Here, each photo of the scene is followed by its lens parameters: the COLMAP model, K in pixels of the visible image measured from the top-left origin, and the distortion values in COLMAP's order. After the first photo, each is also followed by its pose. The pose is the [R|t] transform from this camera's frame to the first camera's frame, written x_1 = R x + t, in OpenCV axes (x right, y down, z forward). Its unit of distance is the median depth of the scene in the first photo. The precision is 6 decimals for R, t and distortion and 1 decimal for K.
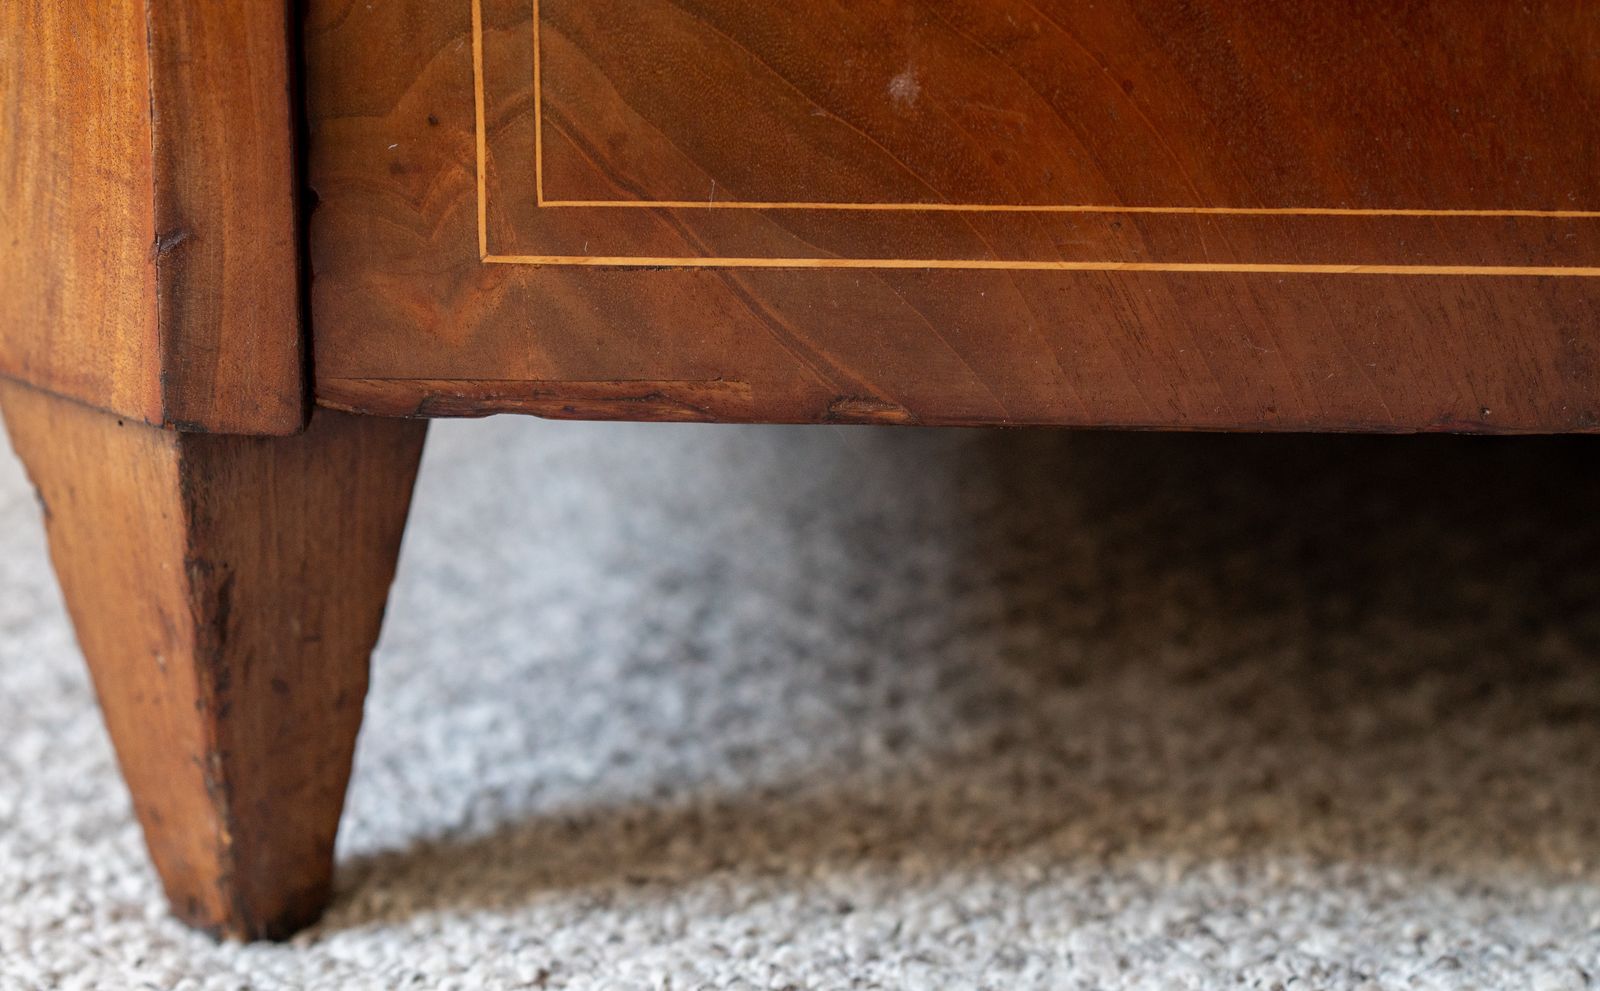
lens RADIAL K [[4391.5, 0, 800.0], [0, 4391.5, 495.5], [0, 0, 1]] dist [-0.017049, 0.184564]
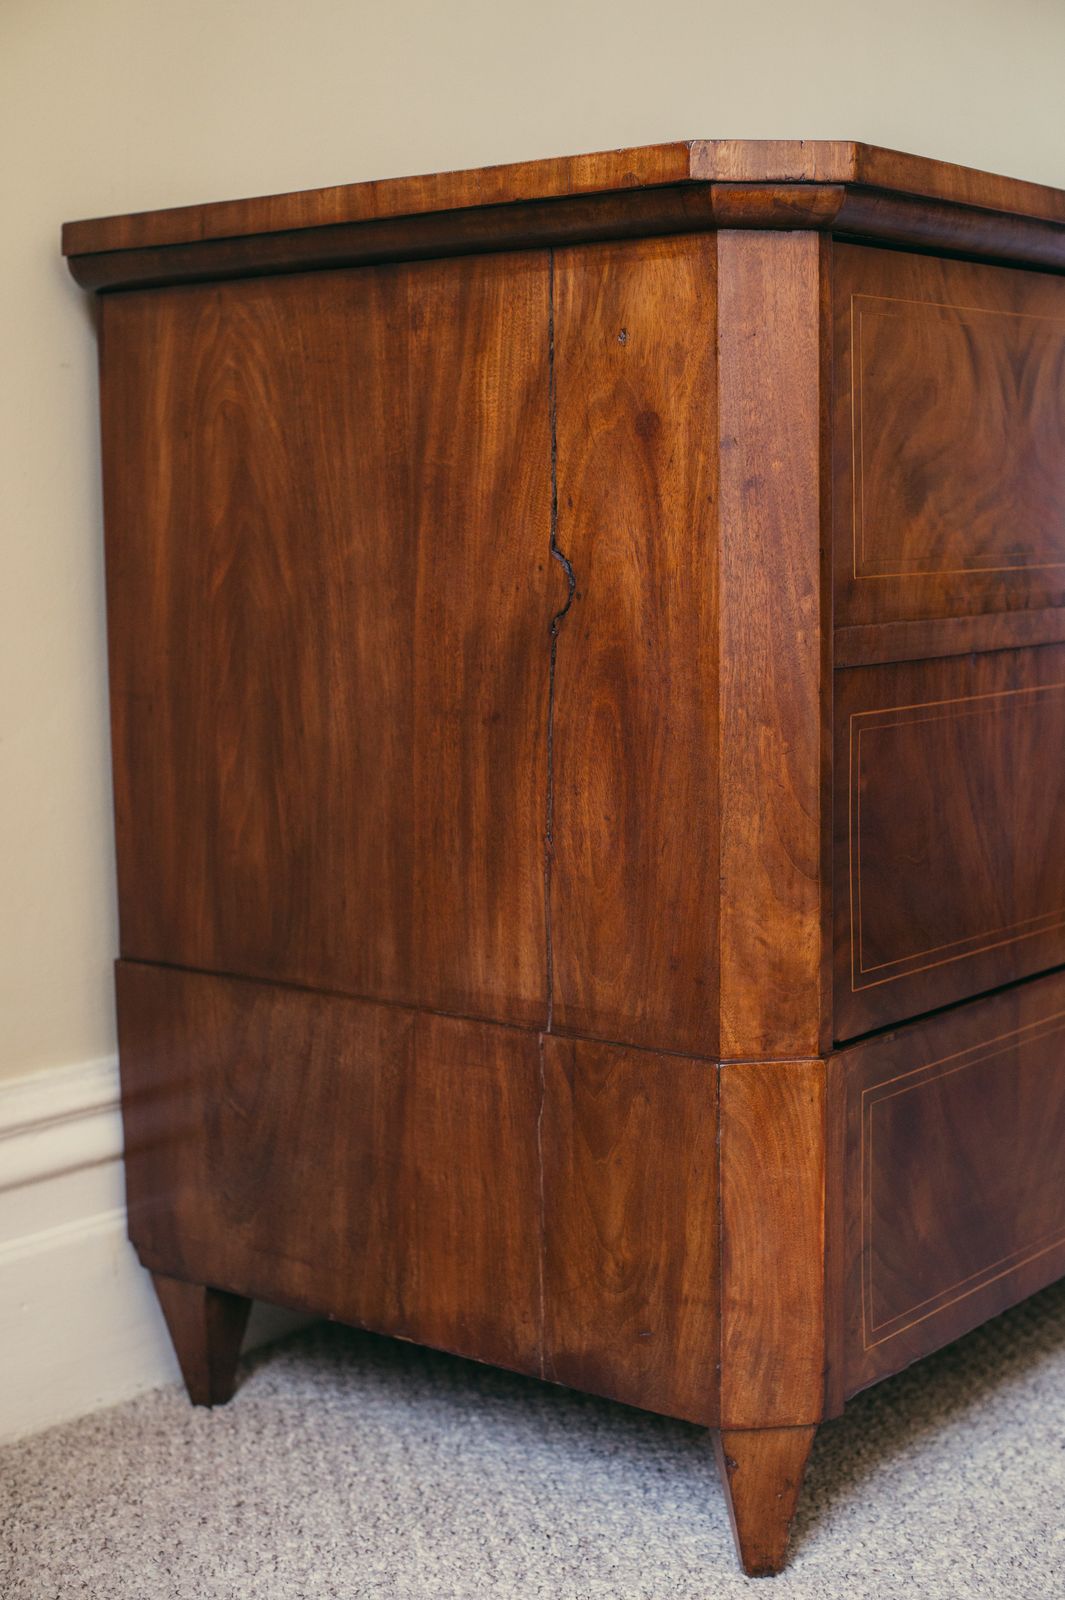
lens RADIAL K [[2374.9, 0, 532.5], [0, 2374.9, 800.0], [0, 0, 1]] dist [-0.121853, 0.027809]
pose [[0.601543, -0.108180, 0.791481, -1.581917], [0.250615, 0.966324, -0.058395, -0.410244], [-0.758510, 0.233485, 0.608397, -0.086122]]
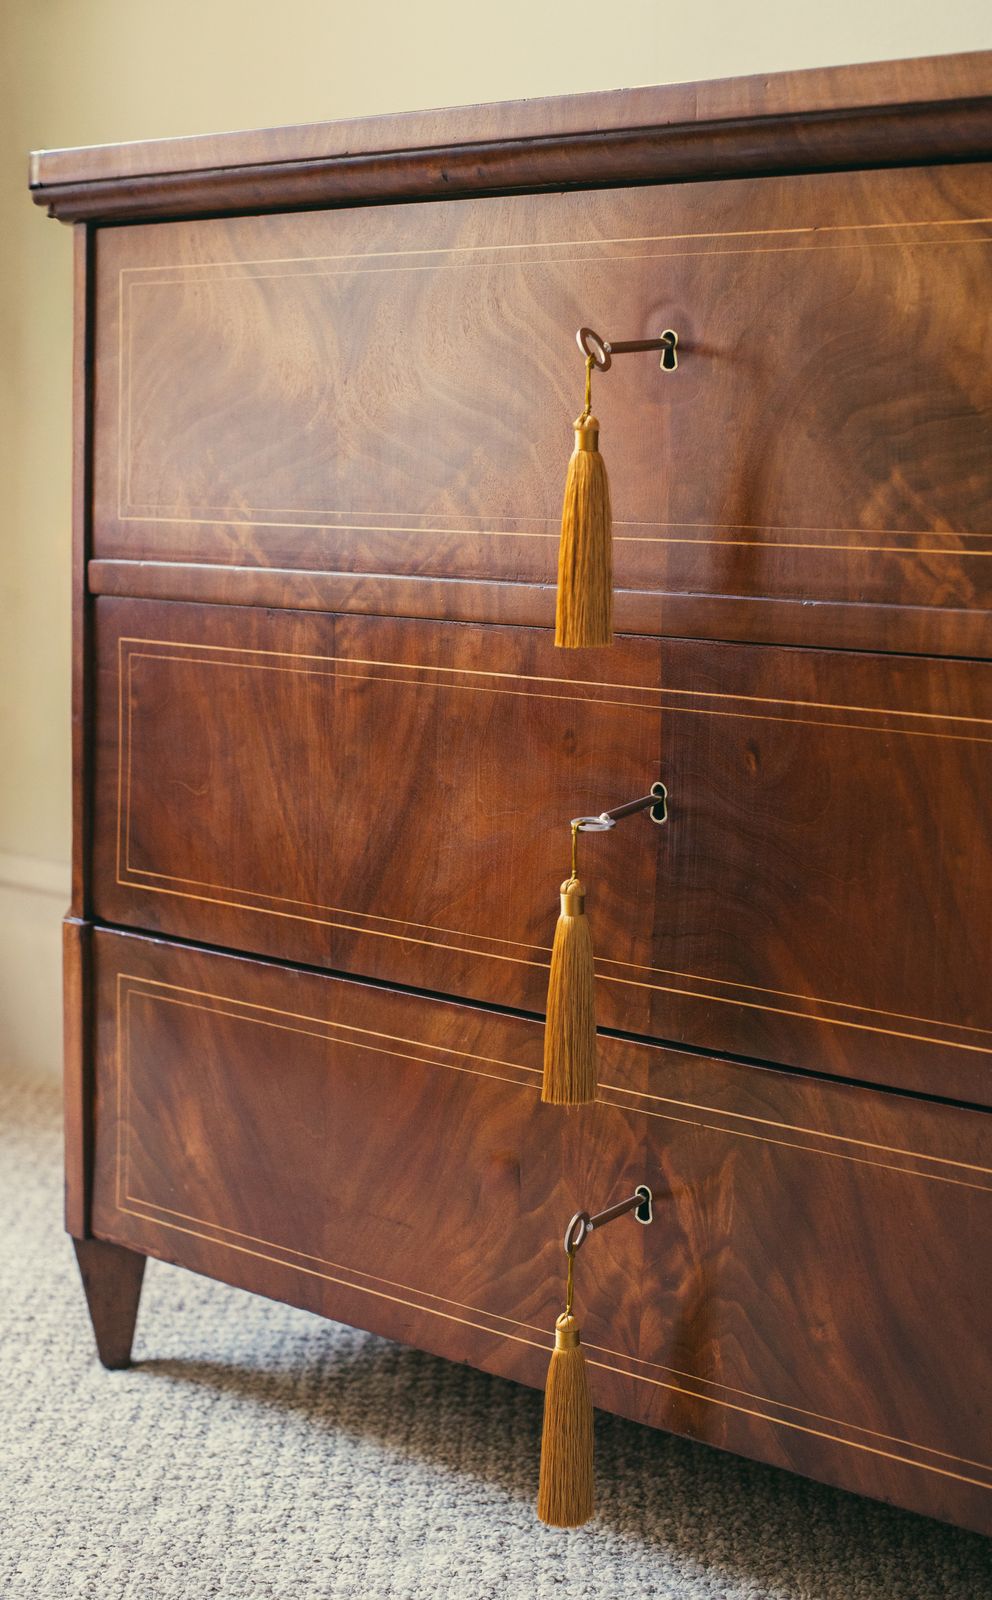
lens RADIAL K [[2523.8, 0, 489.2], [0, 2523.8, 700.5], [0, 0, 1]] dist [-0.136936, 0.056569]
pose [[0.769293, 0.074327, -0.634558, 1.487898], [-0.201628, 0.970697, -0.130740, -0.251627], [0.606246, 0.228522, 0.761737, -0.618396]]
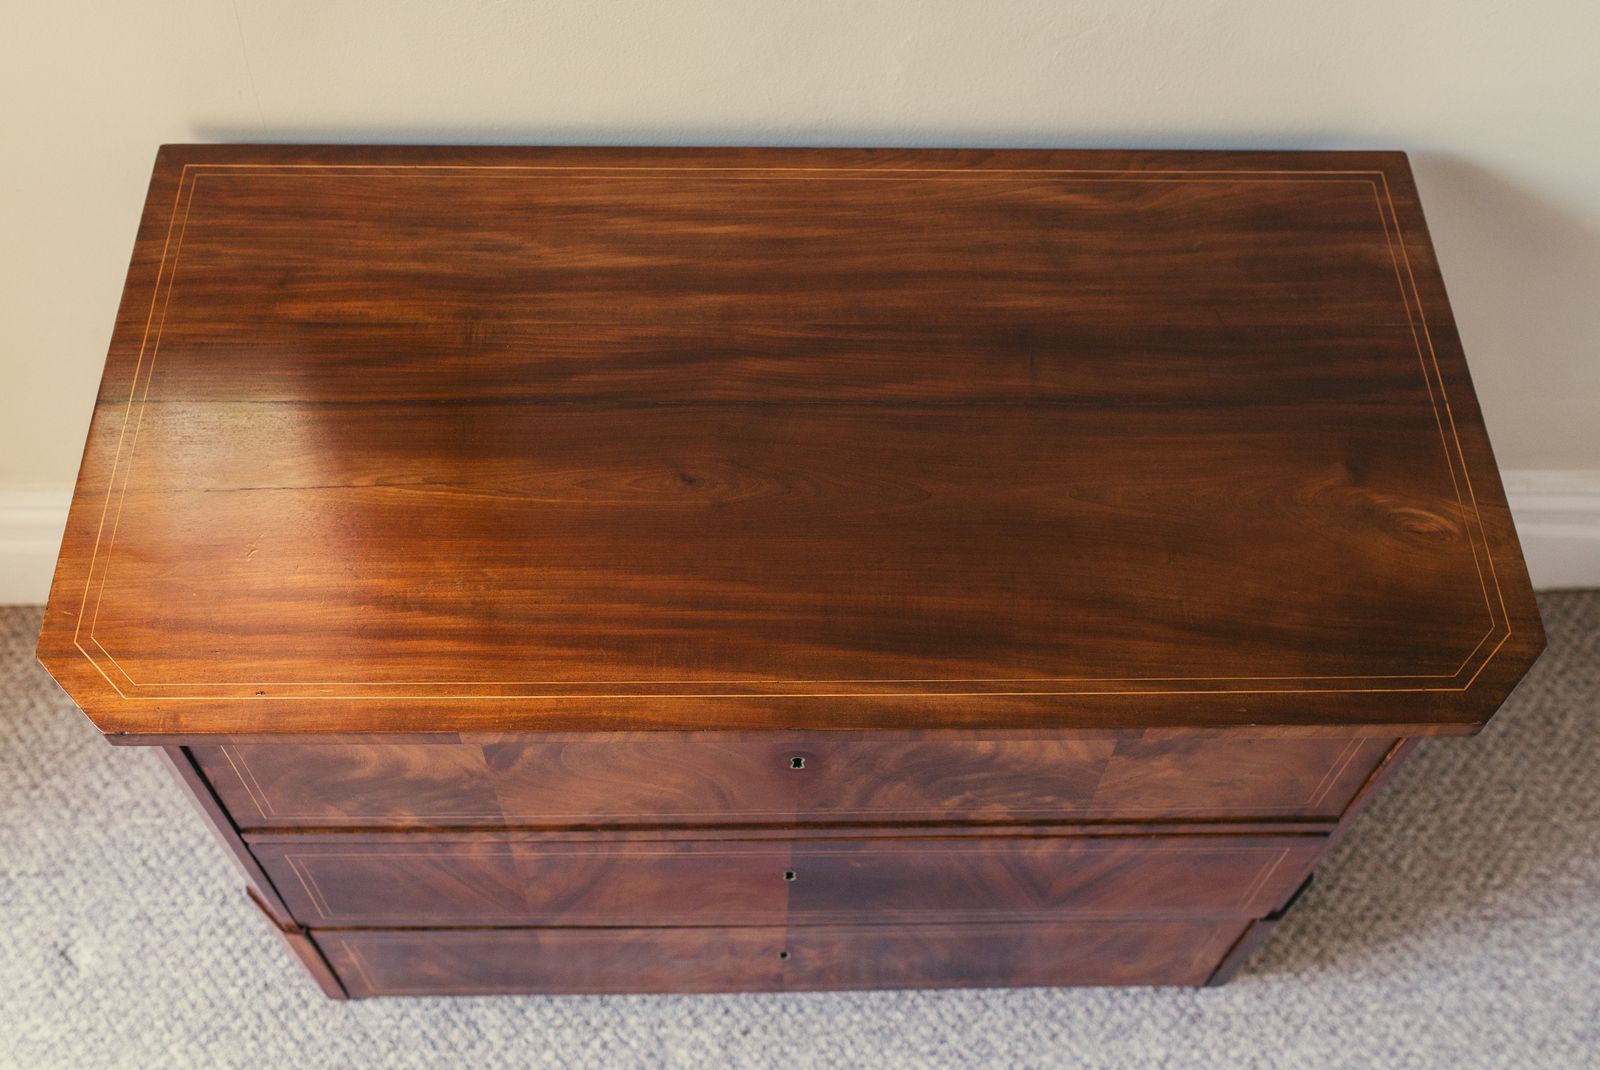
lens RADIAL K [[1647.4, 0, 800.0], [0, 1647.4, 535.0], [0, 0, 1]] dist [-0.006616, 0.001836]
pose [[0.997211, -0.037498, 0.064523, 0.396039], [-0.013339, 0.761108, 0.648488, -1.984706], [-0.073426, -0.647540, 0.758485, -0.434029]]
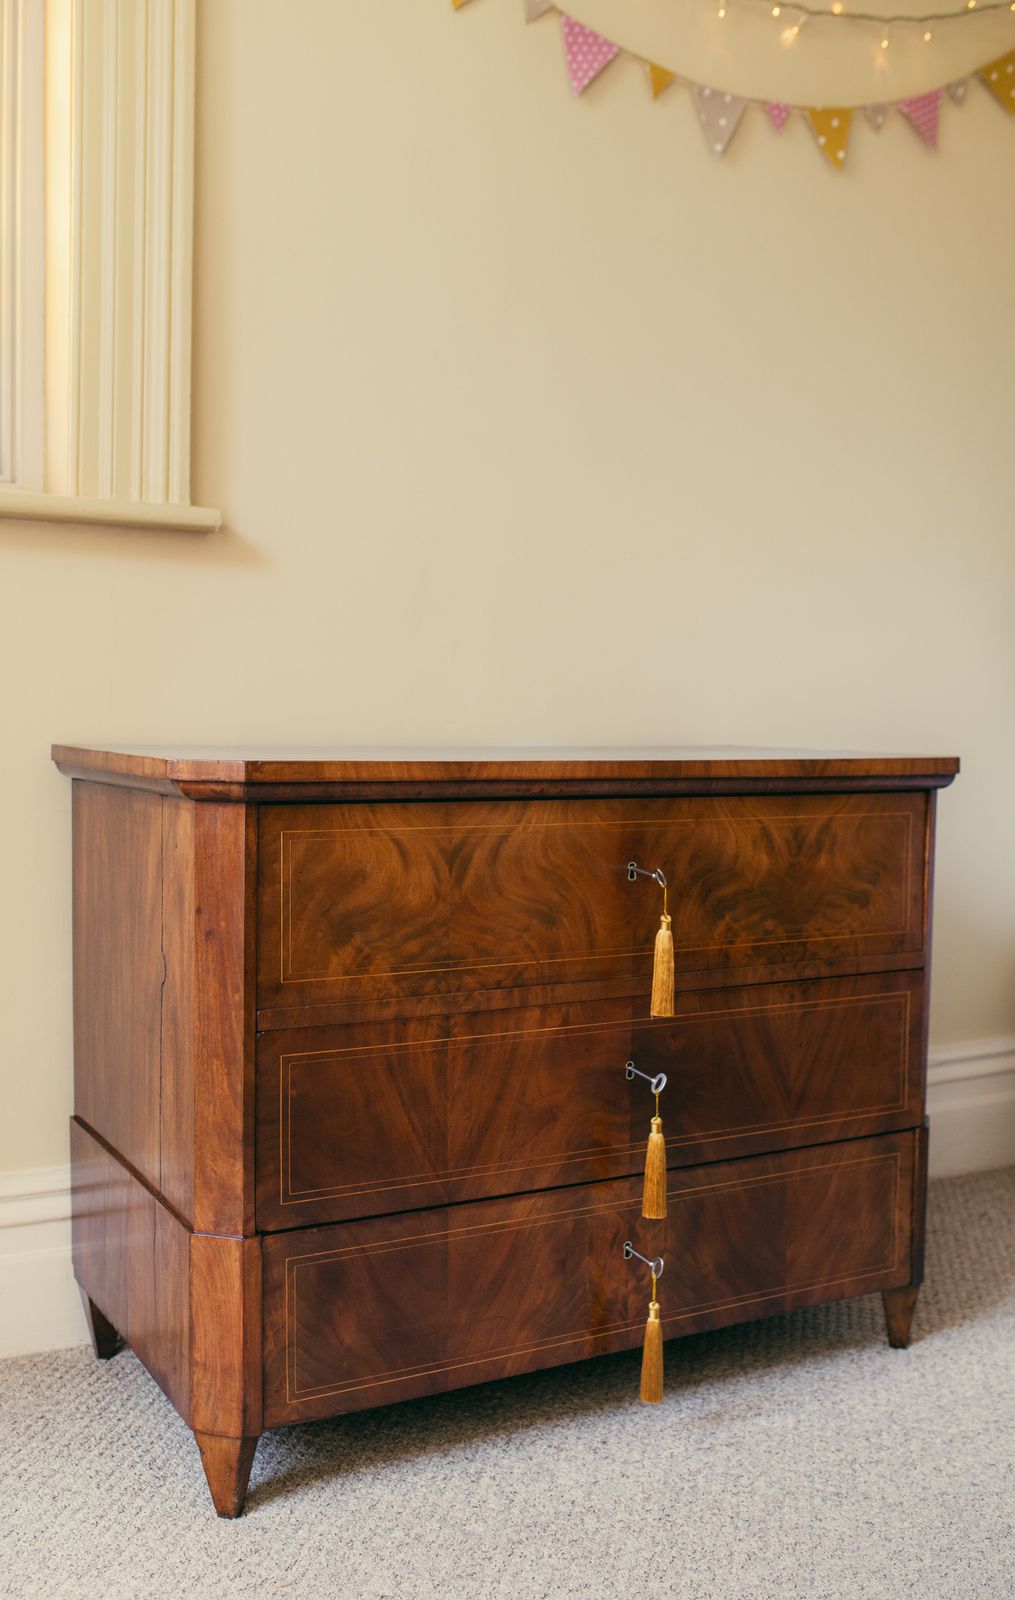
lens RADIAL K [[1533.9, 0, 485.8], [0, 1533.9, 793.3], [0, 0, 1]] dist [-0.057110, 0.022986]
pose [[0.856929, -0.015225, 0.515209, -0.892140], [0.138490, 0.969609, -0.201692, -0.400281], [-0.496480, 0.244187, 0.832994, -1.170224]]
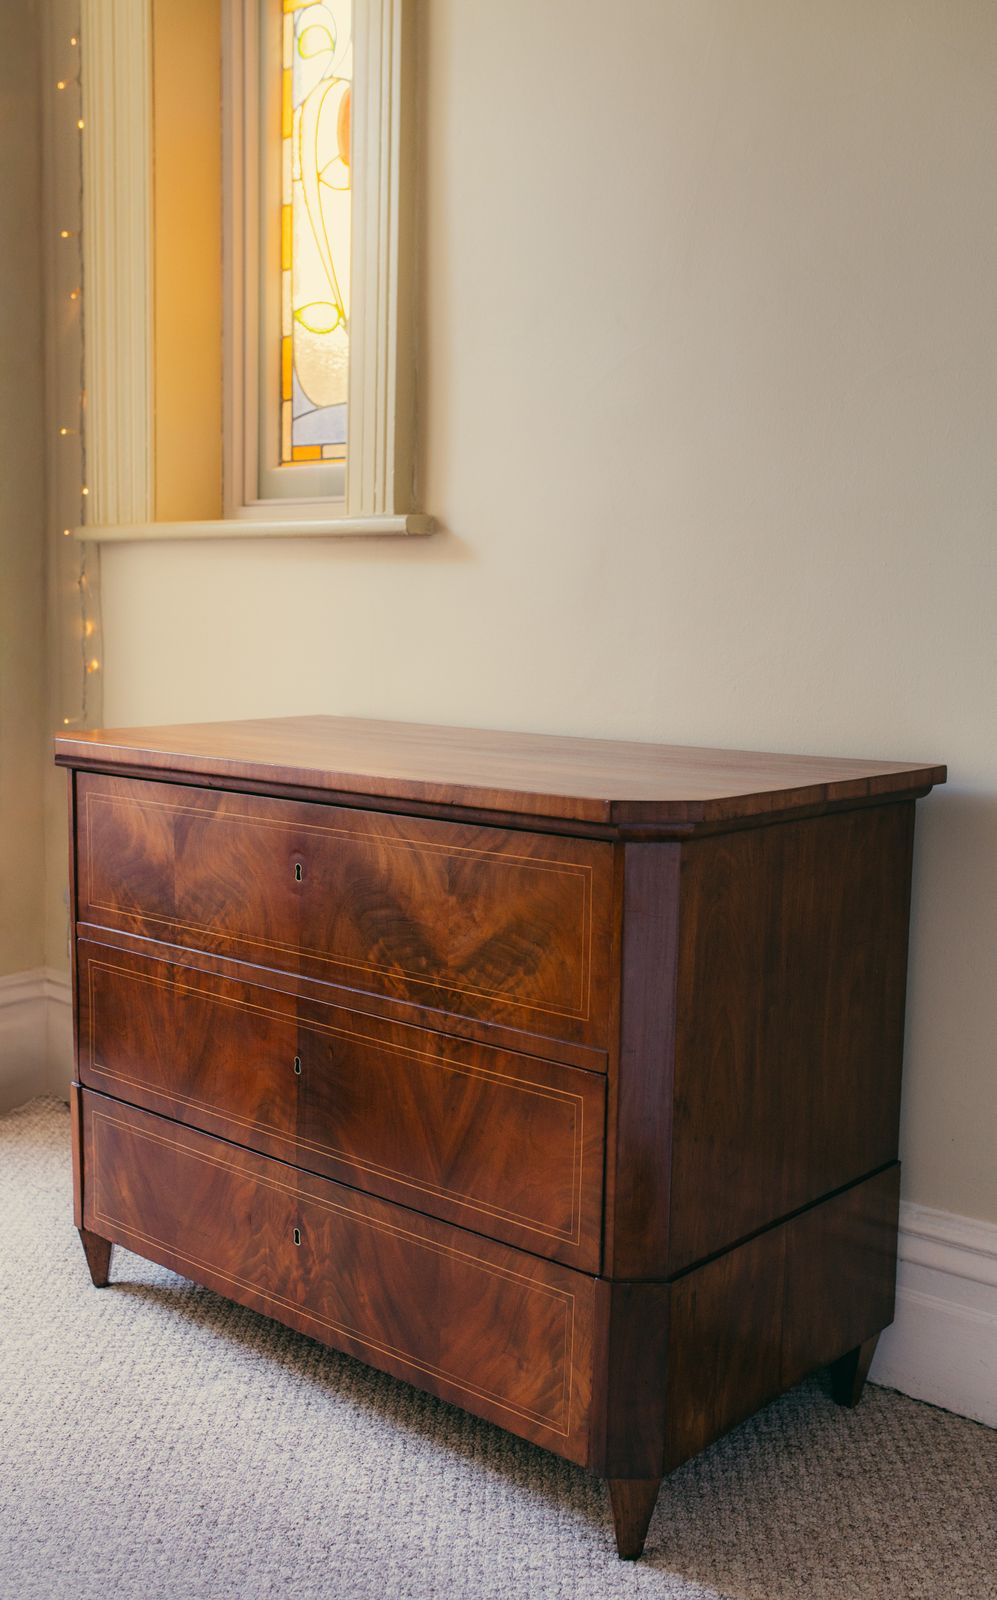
lens RADIAL K [[1554.6, 0, 498.5], [0, 1554.6, 800.0], [0, 0, 1]] dist [-0.045494, 0.015010]
pose [[0.771952, 0.087210, -0.629670, 2.228245], [-0.197672, 0.974368, -0.107388, -0.636866], [0.604166, 0.207366, 0.769404, -0.993271]]
